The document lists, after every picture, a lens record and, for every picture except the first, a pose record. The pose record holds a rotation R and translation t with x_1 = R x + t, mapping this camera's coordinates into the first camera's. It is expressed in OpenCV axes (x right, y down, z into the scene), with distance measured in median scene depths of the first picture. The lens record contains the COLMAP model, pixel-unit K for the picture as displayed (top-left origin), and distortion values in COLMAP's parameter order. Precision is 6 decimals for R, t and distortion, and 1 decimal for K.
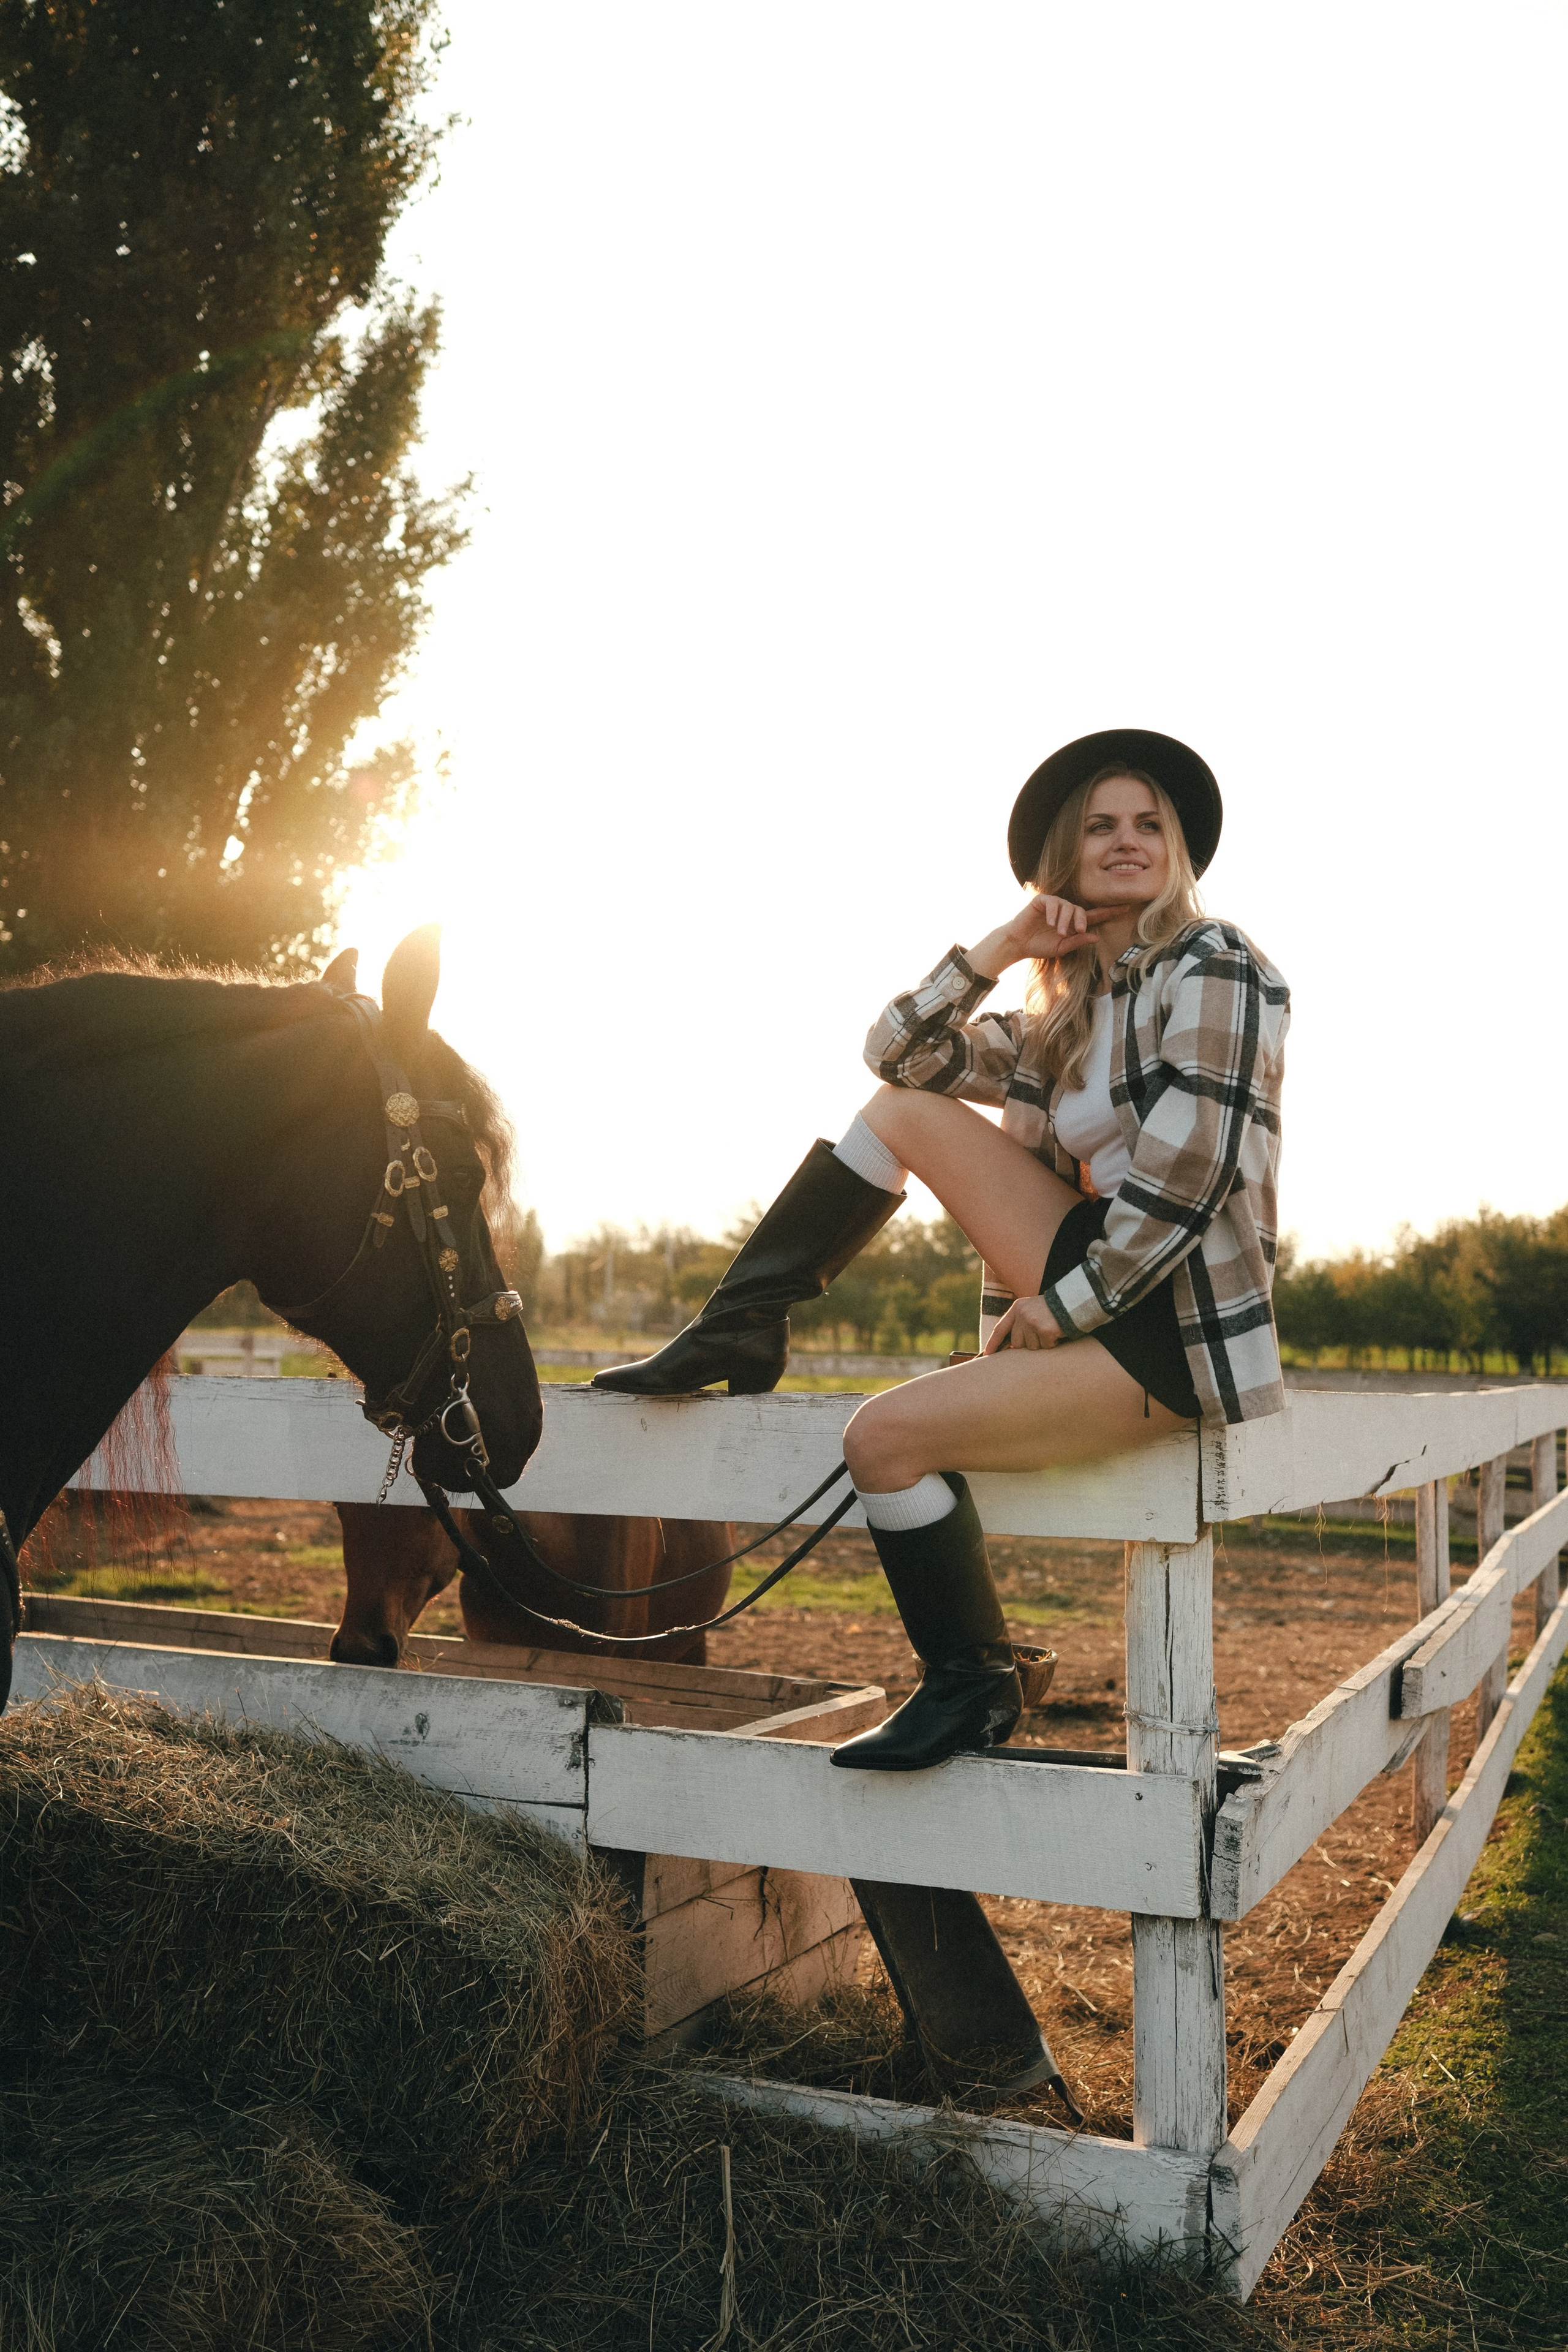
lens RADIAL K [[2229.3, 0, 784.0], [0, 2229.3, 1176.0], [0, 0, 1]] dist [-0.019508, 0.014797]
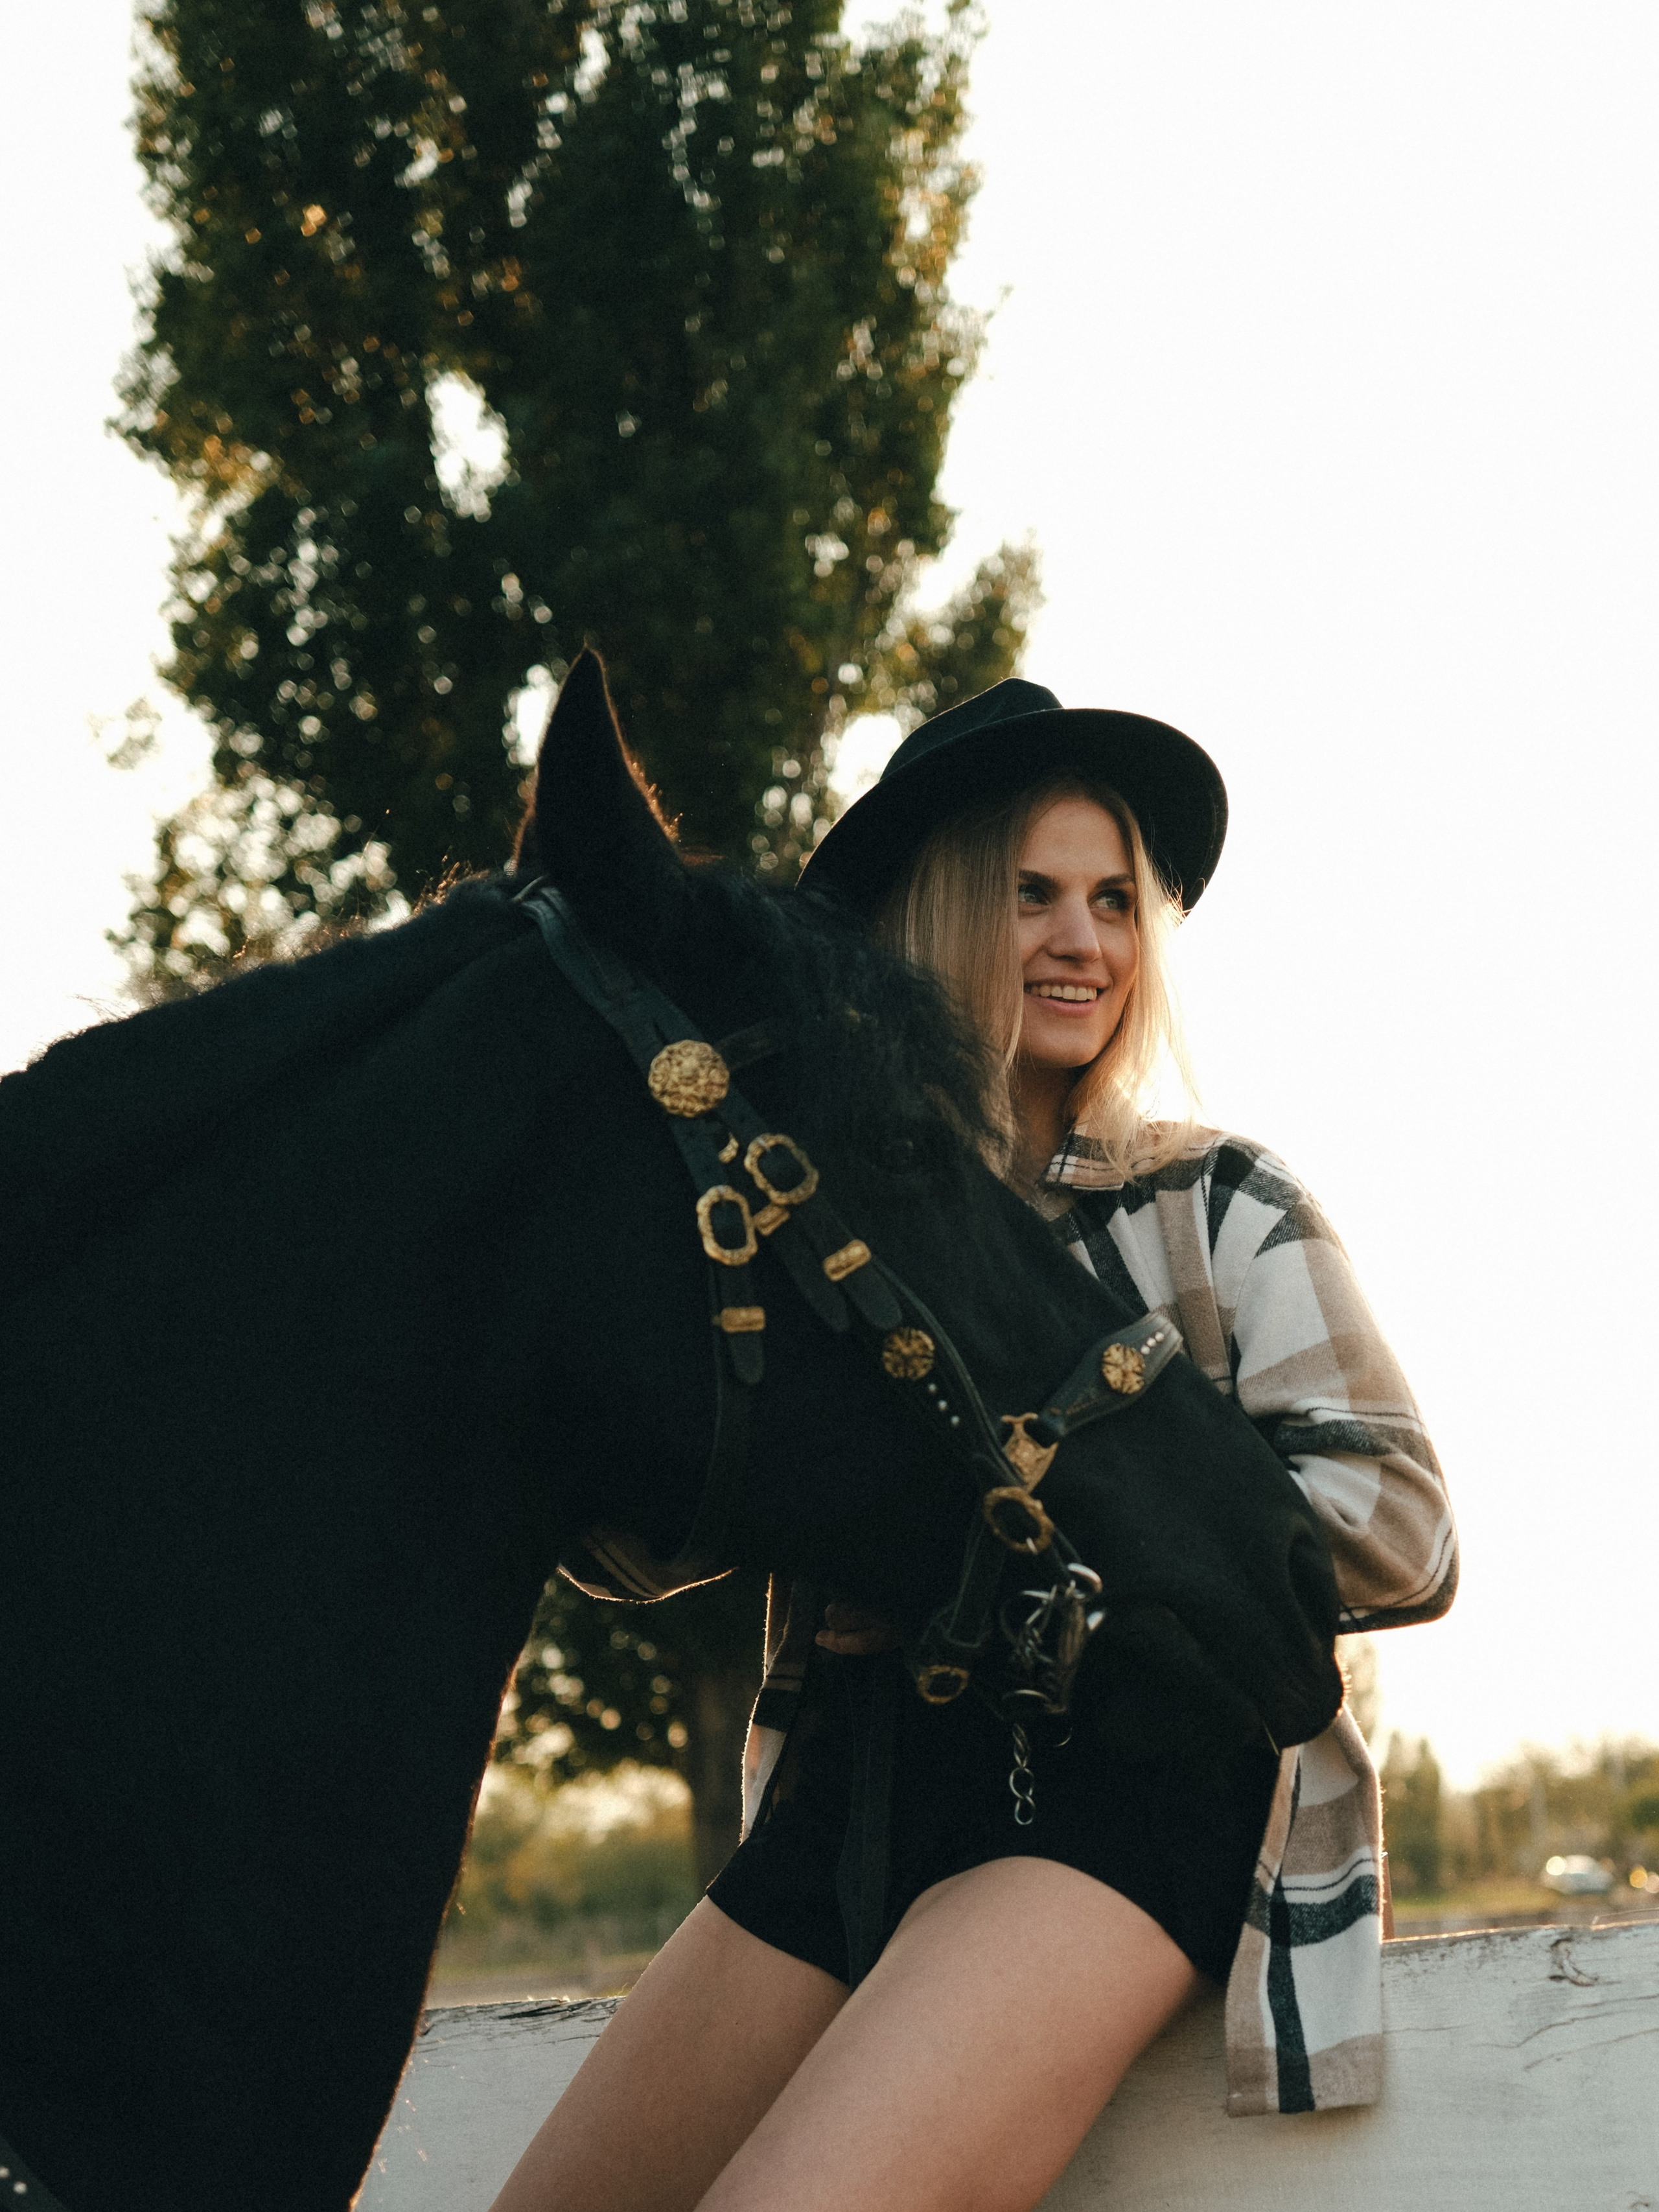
lens RADIAL K [[2514.7, 0, 829.5], [0, 2514.7, 1106.0], [0, 0, 1]] dist [0.064426, -0.003531]
pose [[0.935848, -0.188206, -0.297937, 0.024360], [0.113584, 0.961418, -0.250546, 0.082013], [0.333596, 0.200632, 0.921119, 1.964987]]
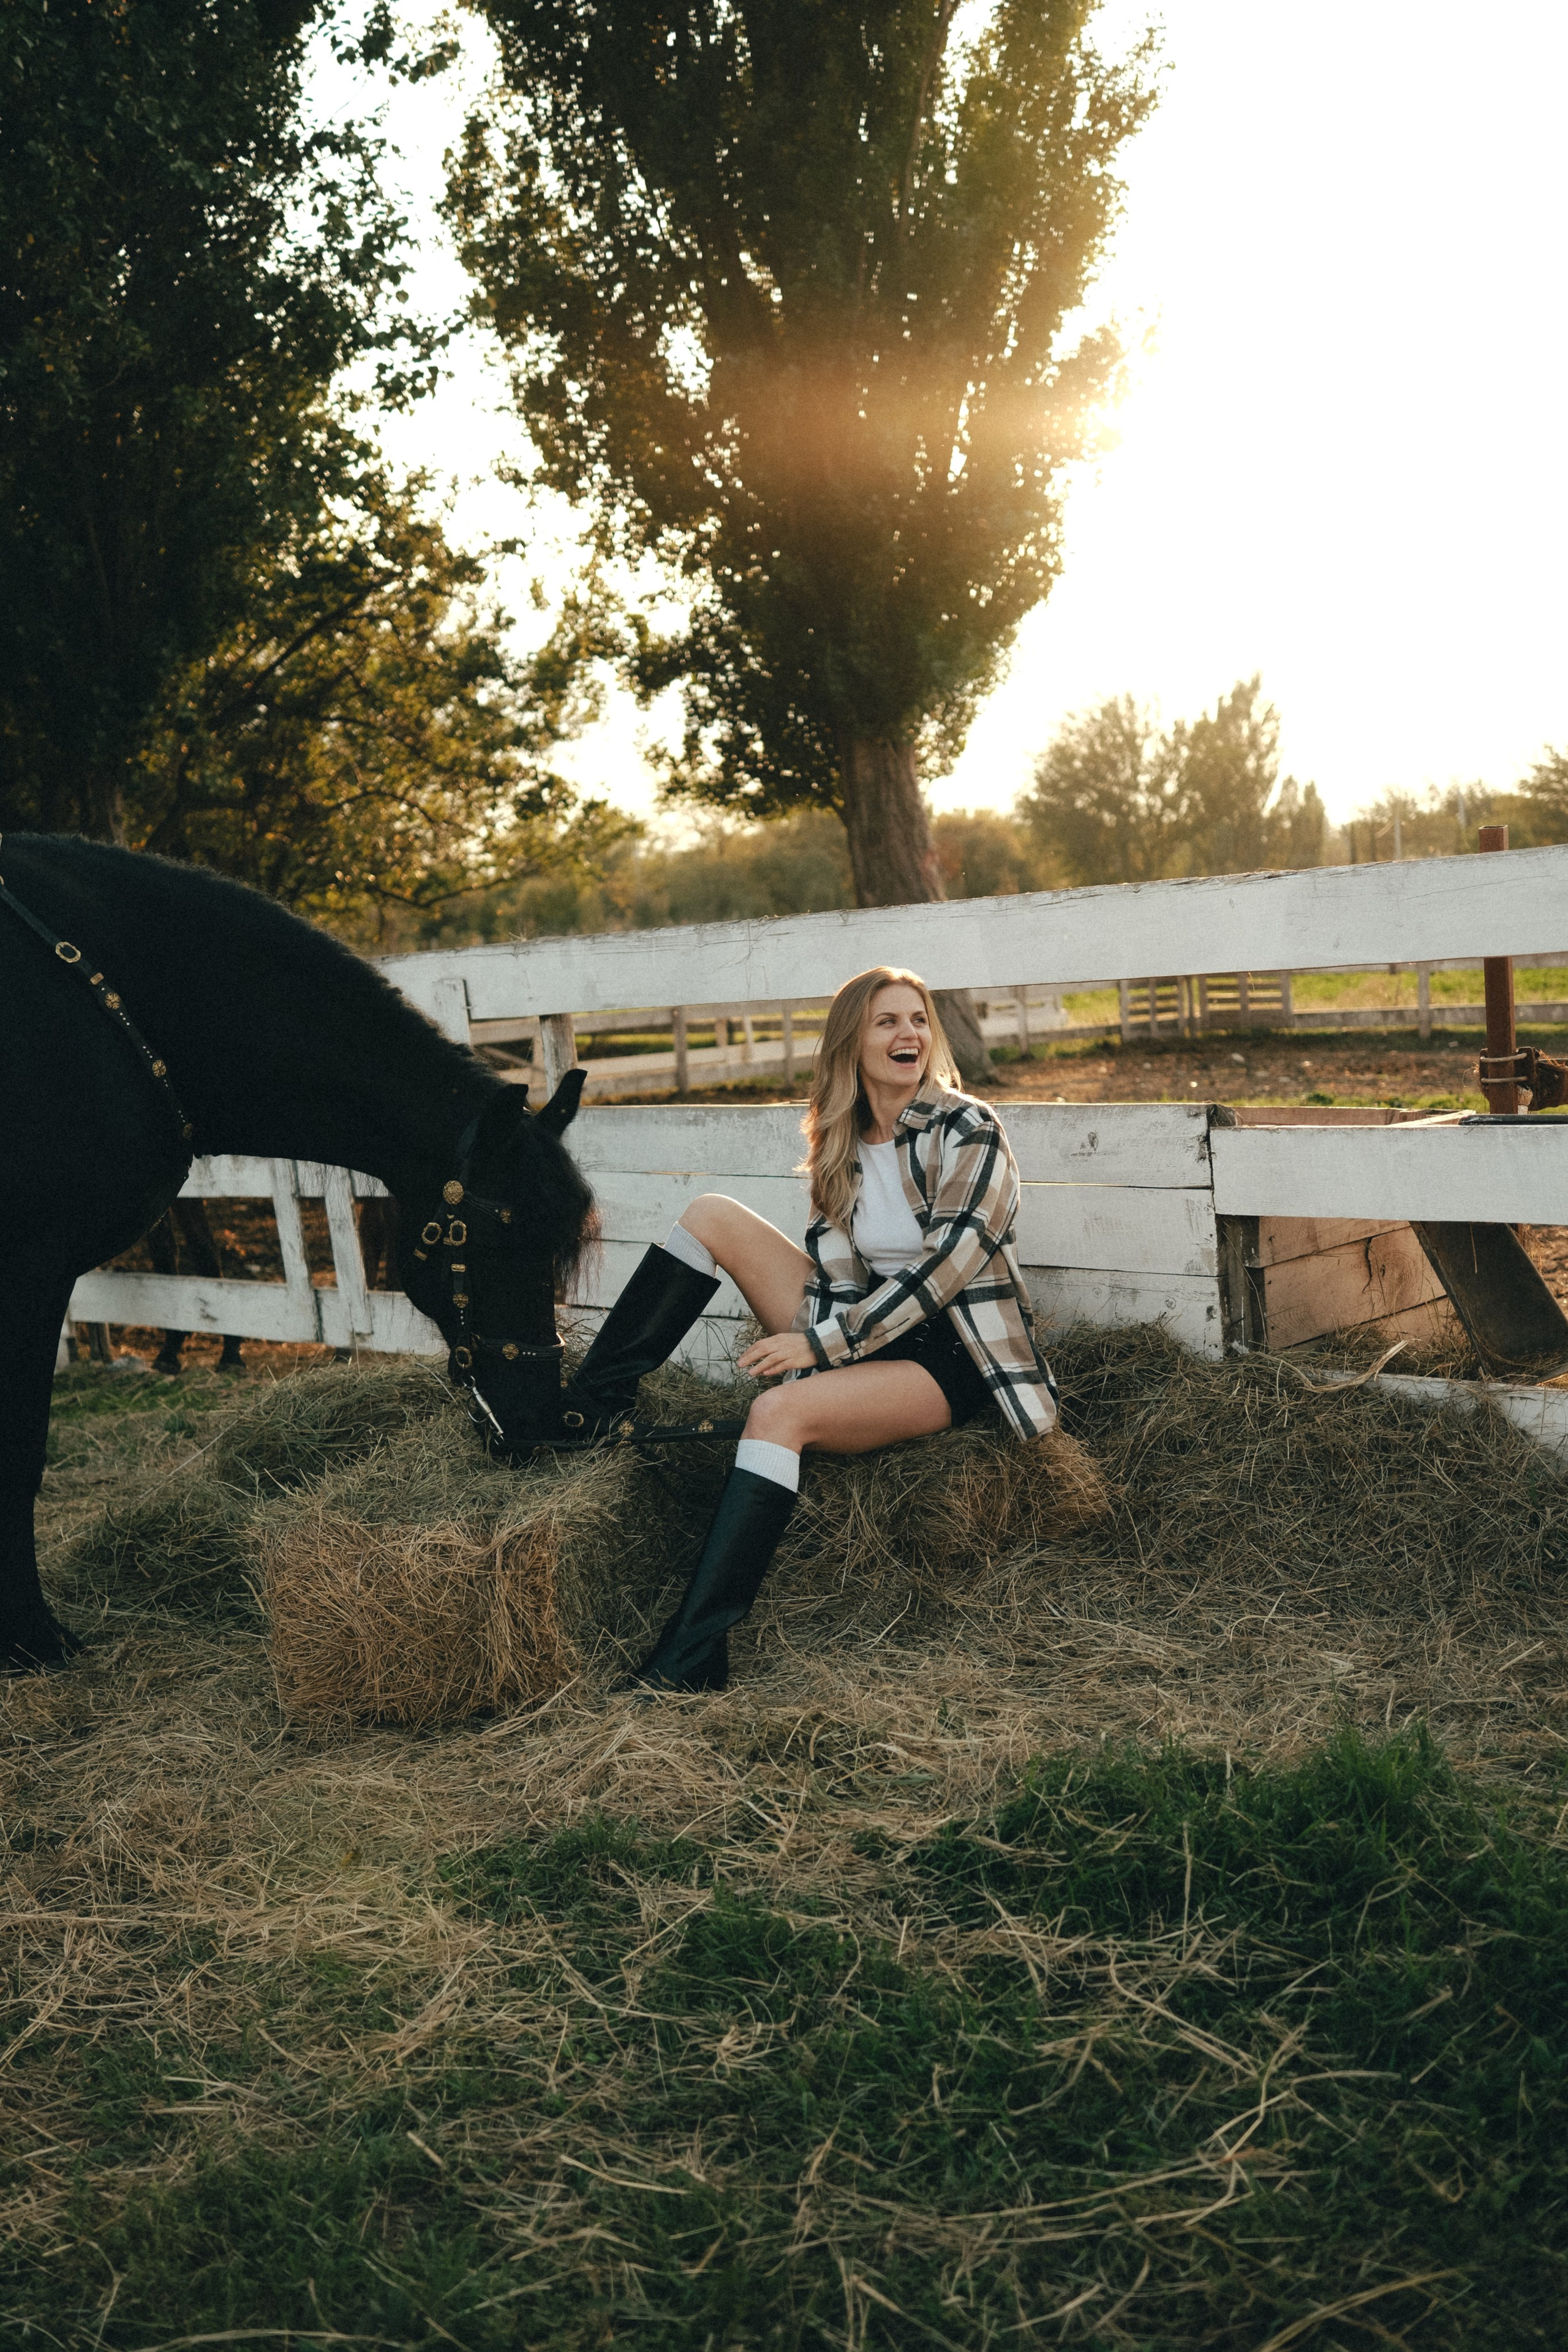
lens RADIAL K [[2229.3, 0, 784.0], [0, 2229.3, 1176.0], [0, 0, 1]] dist [-0.019508, 0.014797]
pose [[0.935284, -0.051705, -0.350099, 0.134575], [0.114732, 0.980140, 0.161750, 0.024072], [0.334783, -0.191449, 0.922642, -0.323919]]
